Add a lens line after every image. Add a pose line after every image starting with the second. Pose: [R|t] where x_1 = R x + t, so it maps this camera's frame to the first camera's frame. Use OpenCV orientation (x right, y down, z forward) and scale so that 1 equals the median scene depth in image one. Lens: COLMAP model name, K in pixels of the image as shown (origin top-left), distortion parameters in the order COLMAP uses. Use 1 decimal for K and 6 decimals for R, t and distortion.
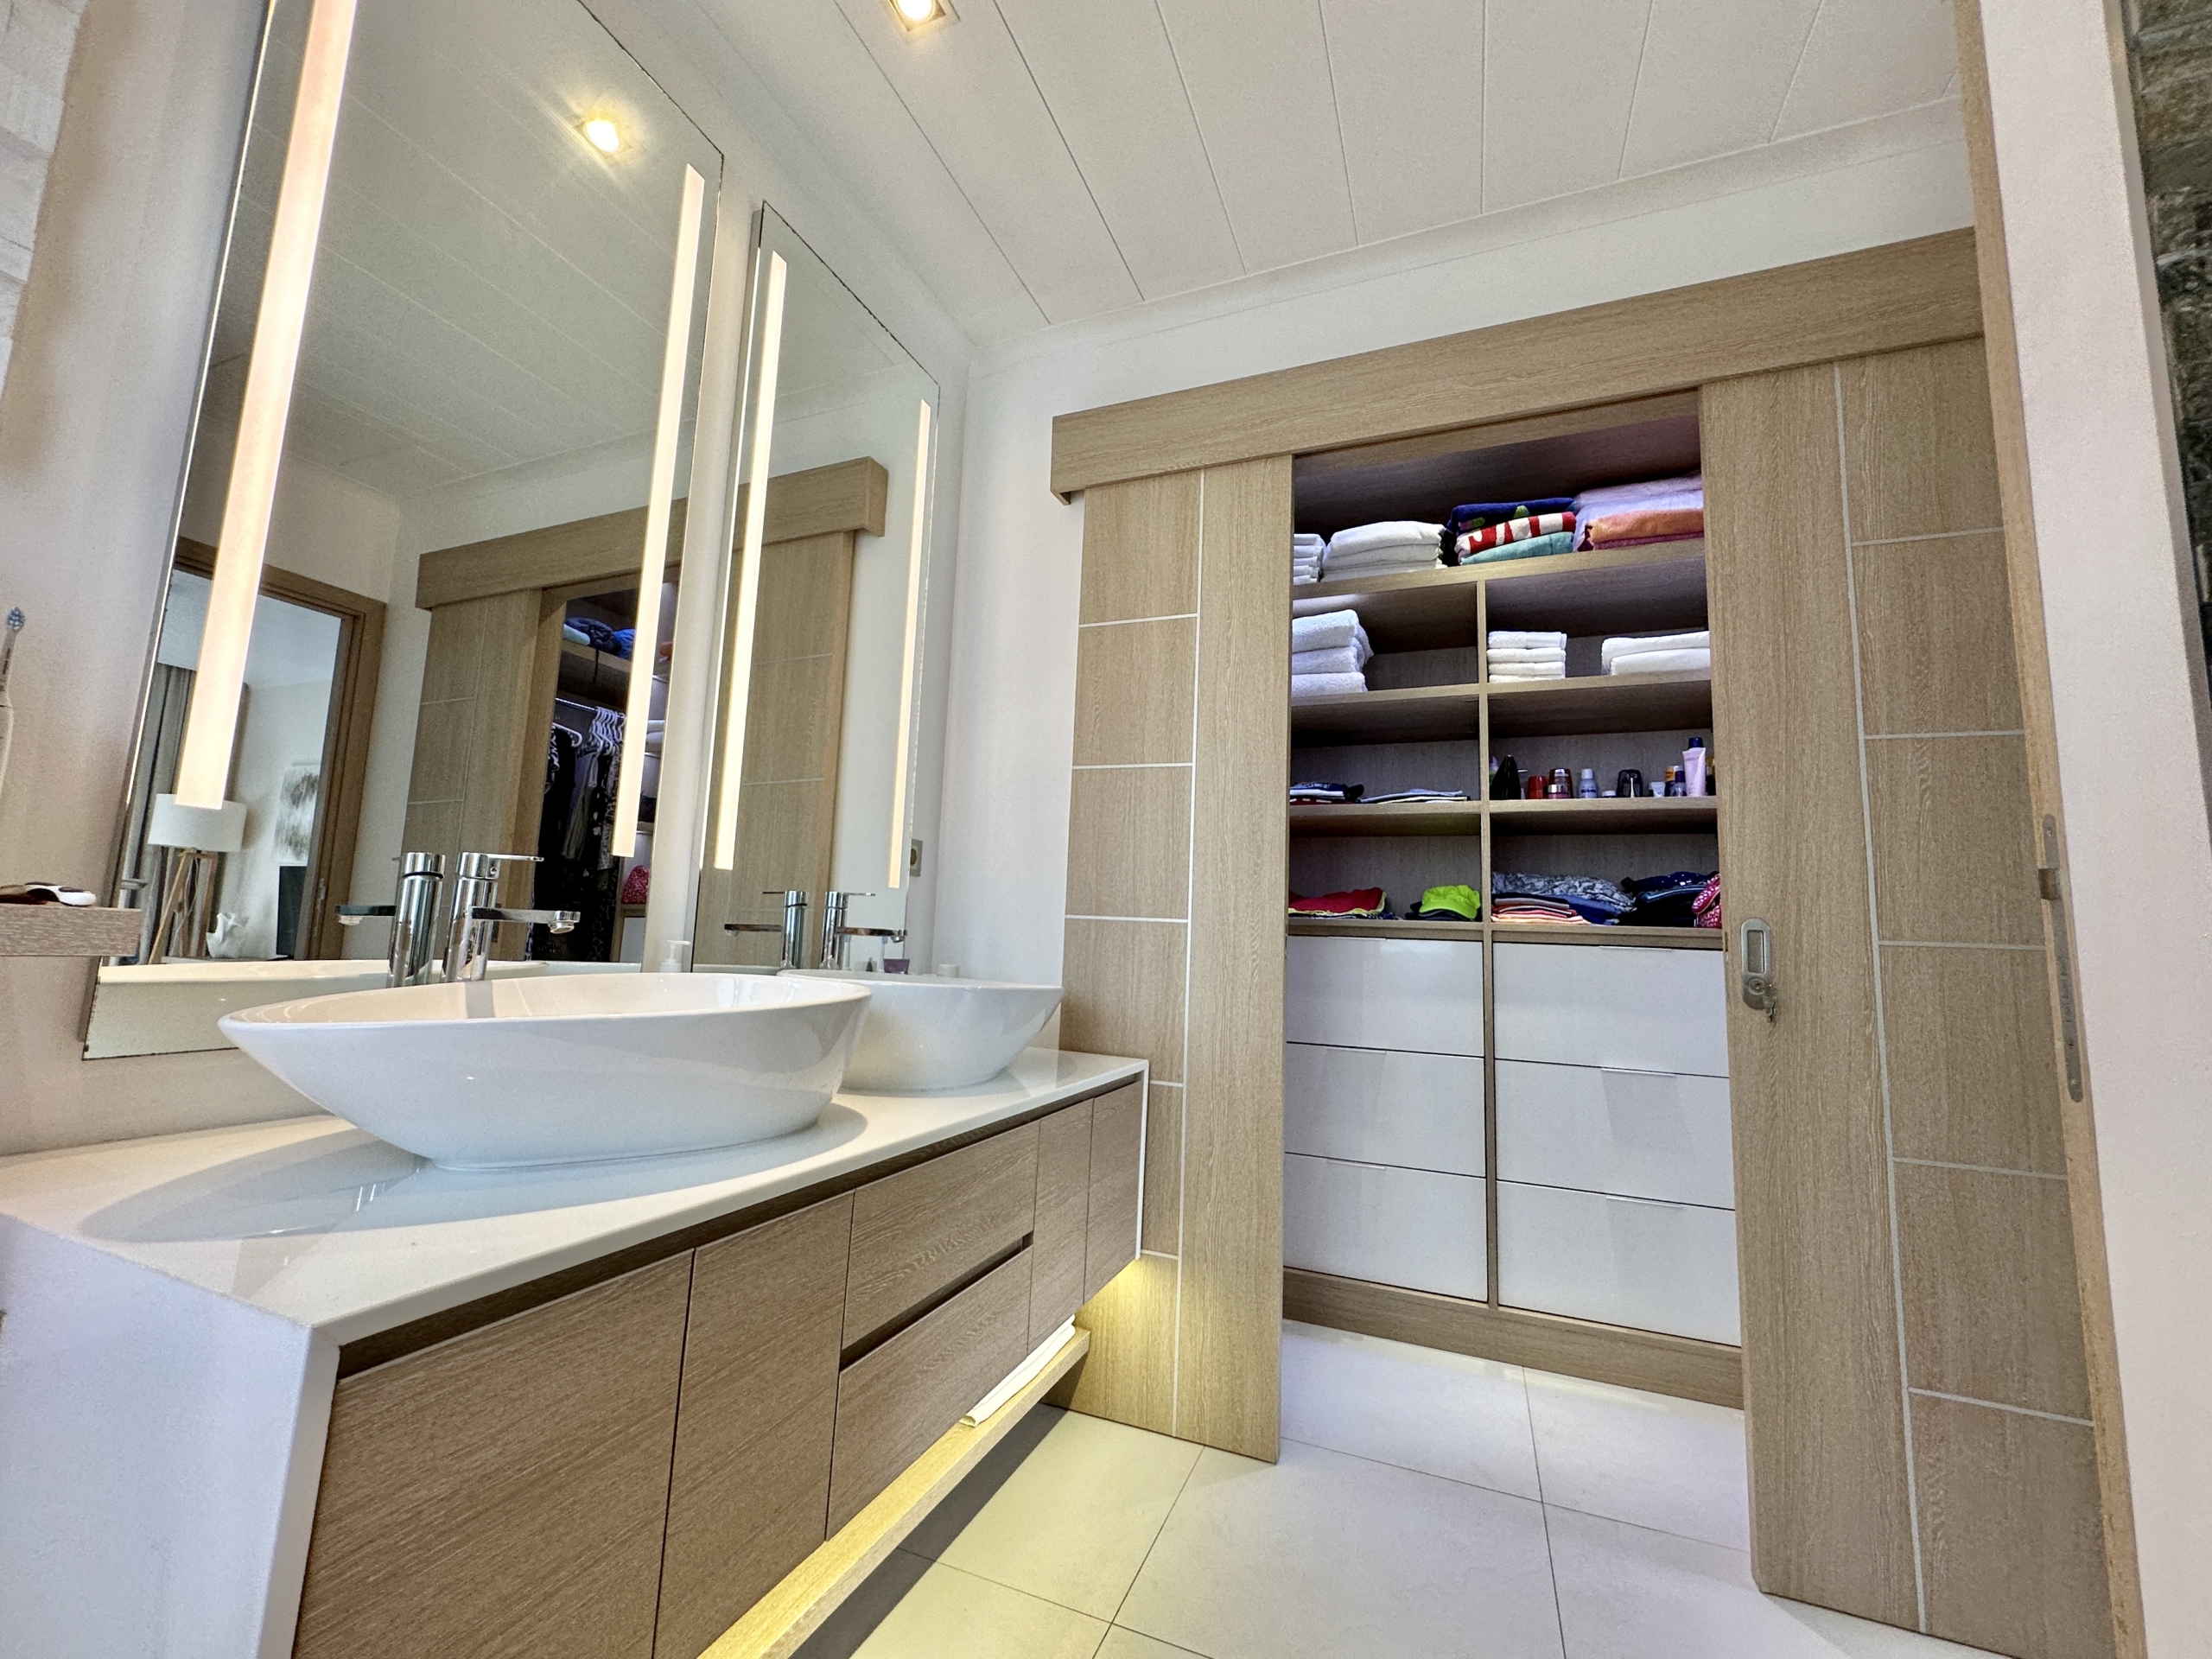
lens RADIAL K [[883.9, 0, 1103.8], [0, 883.9, 828.2], [0, 0, 1]] dist [-0.001713, 0.000165]
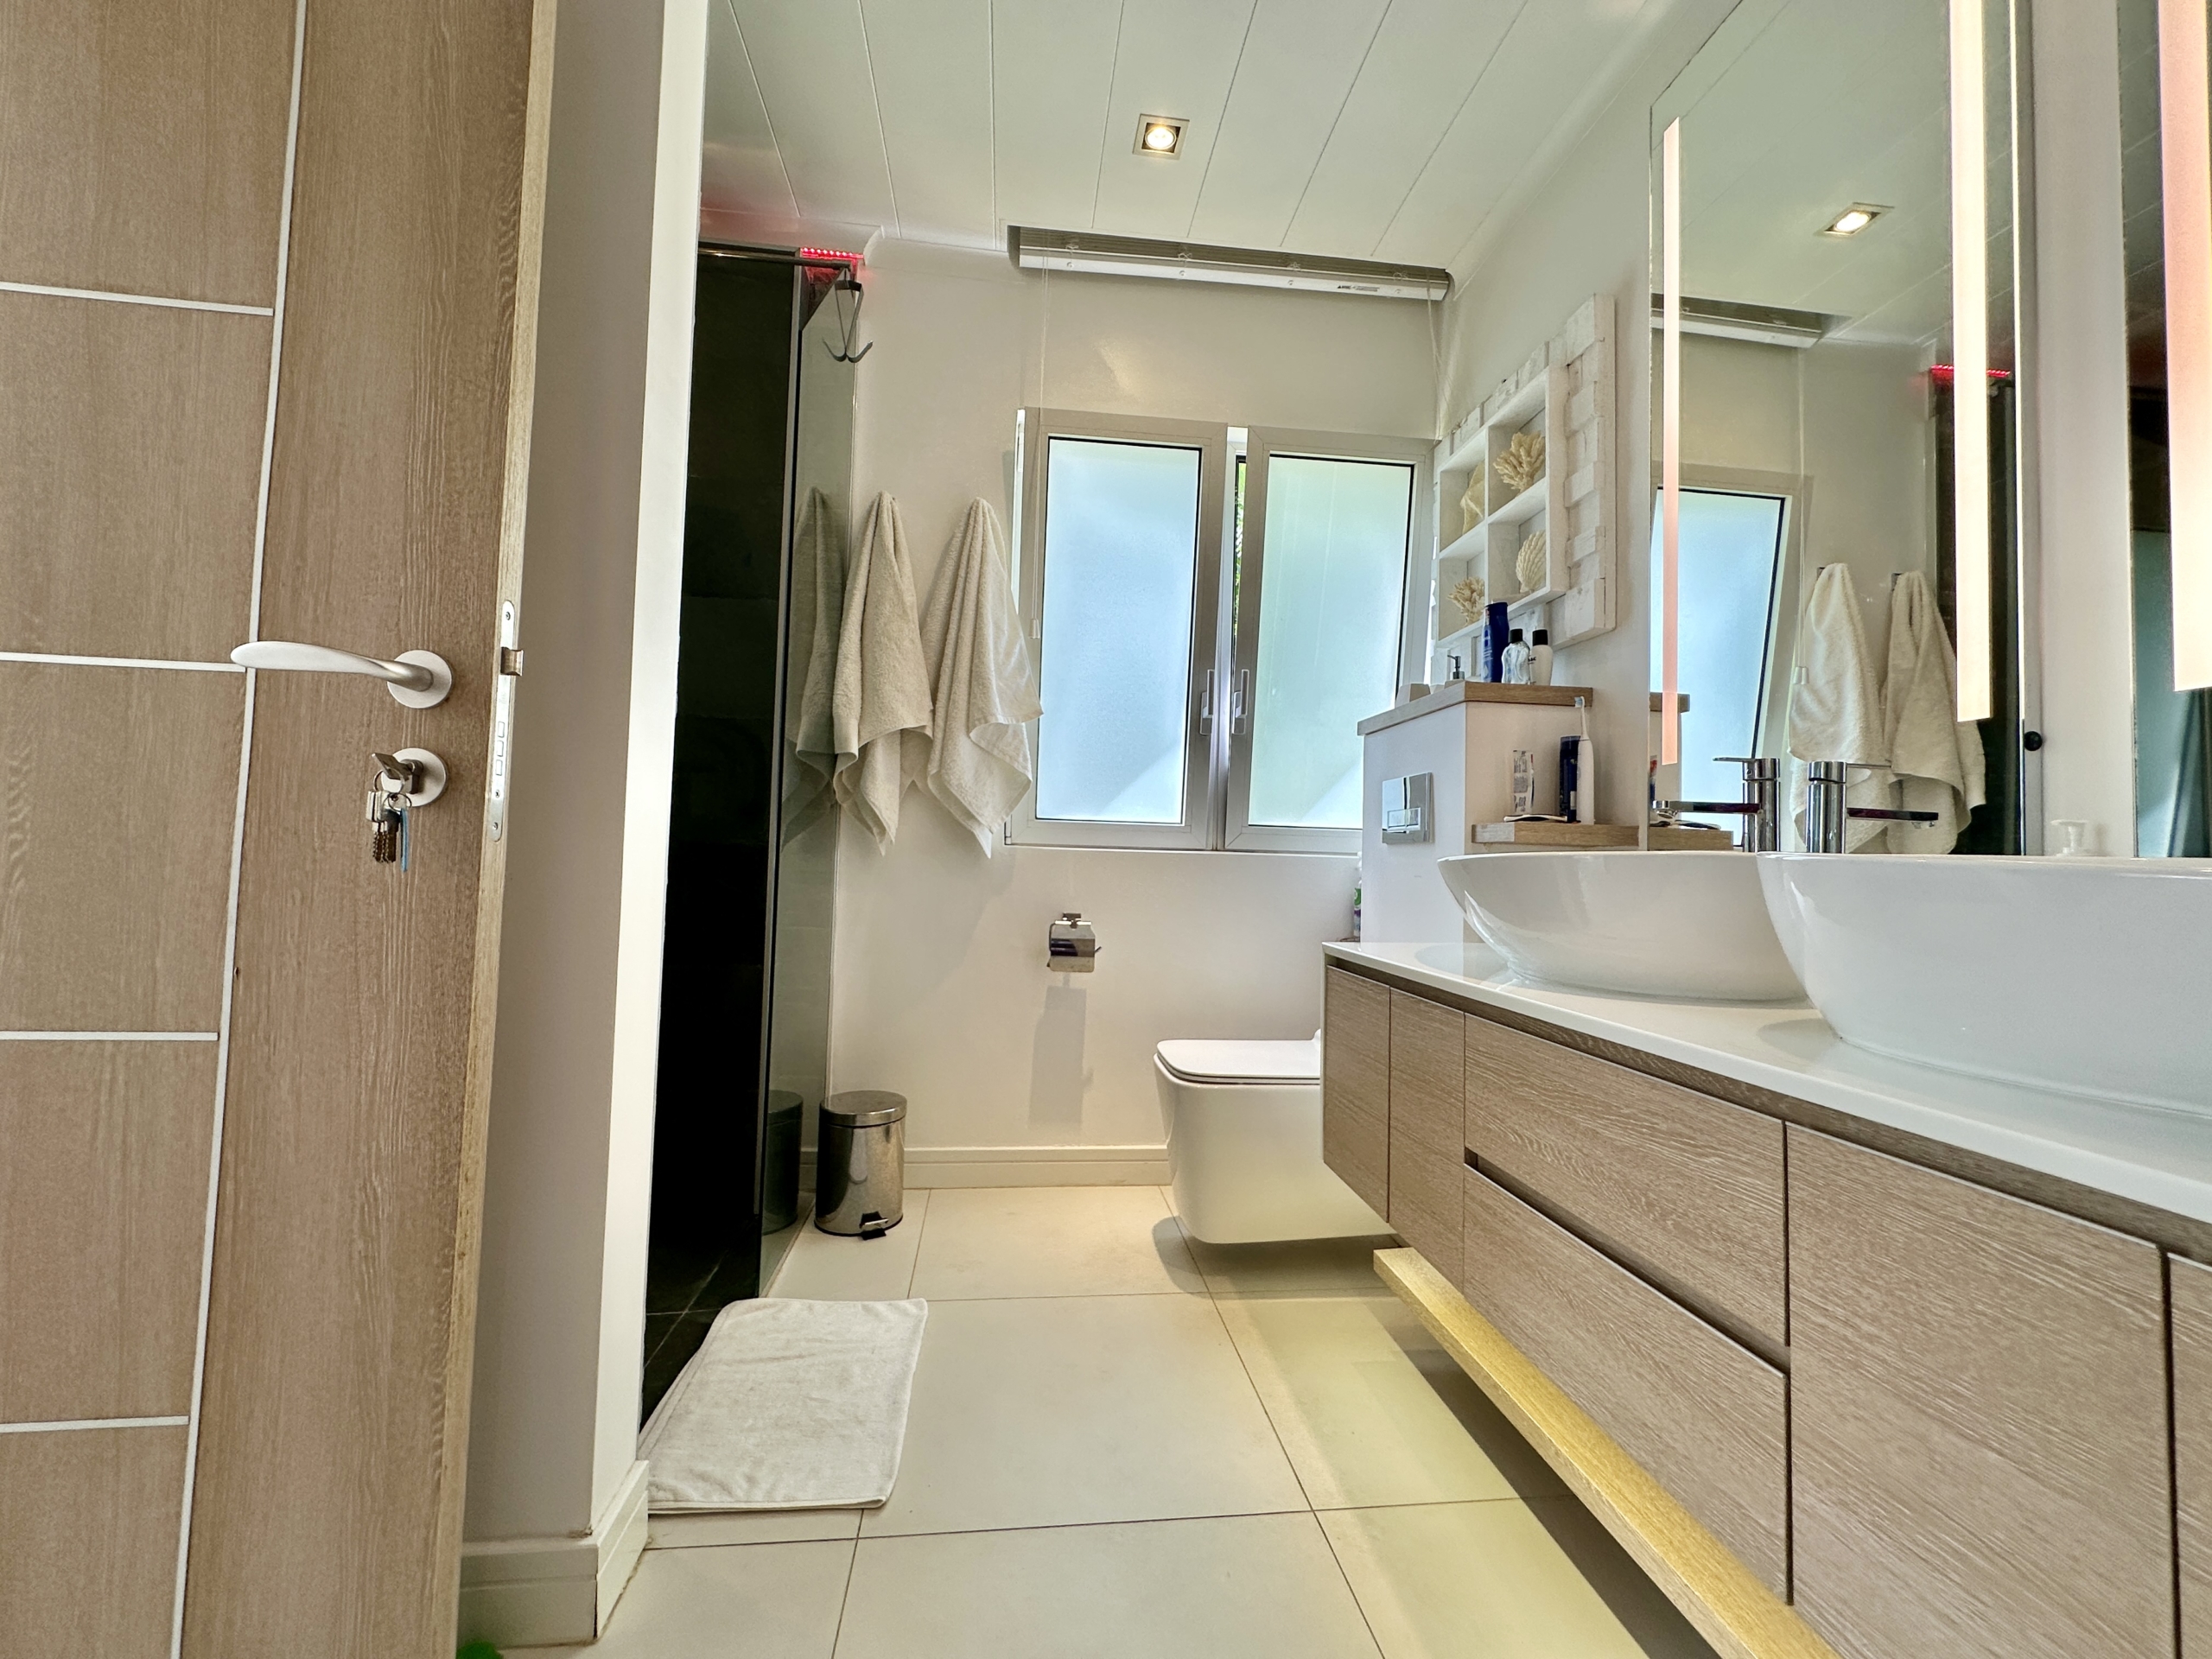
lens RADIAL K [[883.9, 0, 1104.3], [0, 883.9, 825.0], [0, 0, 1]] dist [-0.001713, 0.000165]
pose [[-0.875808, -0.085612, -0.475006, 0.627597], [-0.003797, 0.985335, -0.170590, 0.324965], [0.482644, -0.147600, -0.863289, 1.611546]]
